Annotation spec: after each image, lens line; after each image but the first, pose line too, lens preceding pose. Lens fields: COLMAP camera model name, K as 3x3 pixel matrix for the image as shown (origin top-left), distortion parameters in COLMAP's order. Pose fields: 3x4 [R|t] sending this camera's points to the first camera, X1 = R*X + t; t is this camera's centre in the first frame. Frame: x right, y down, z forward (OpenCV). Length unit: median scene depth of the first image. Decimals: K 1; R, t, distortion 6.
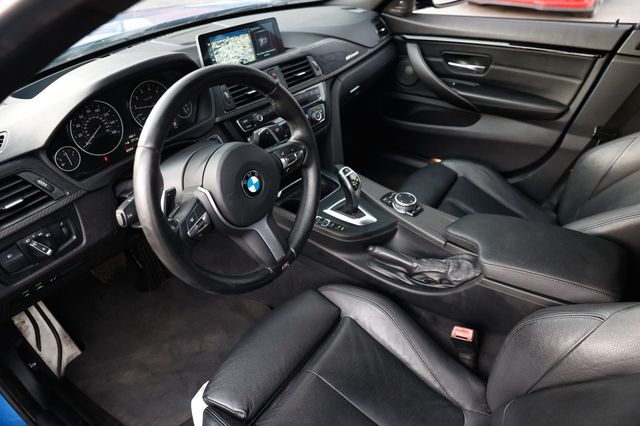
lens RADIAL K [[433.8, 0, 320.0], [0, 433.8, 213.0], [0, 0, 1]] dist [-0.111337, 0.089891]
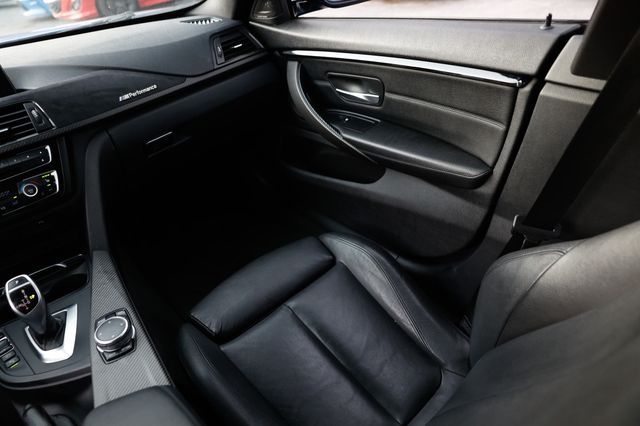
lens RADIAL K [[433.8, 0, 320.0], [0, 433.8, 213.0], [0, 0, 1]] dist [-0.111337, 0.089891]
pose [[0.962168, 0.060843, -0.265575, 0.509173], [-0.059516, 0.998142, 0.013048, -0.181906], [0.265875, 0.003251, 0.964002, 0.377087]]
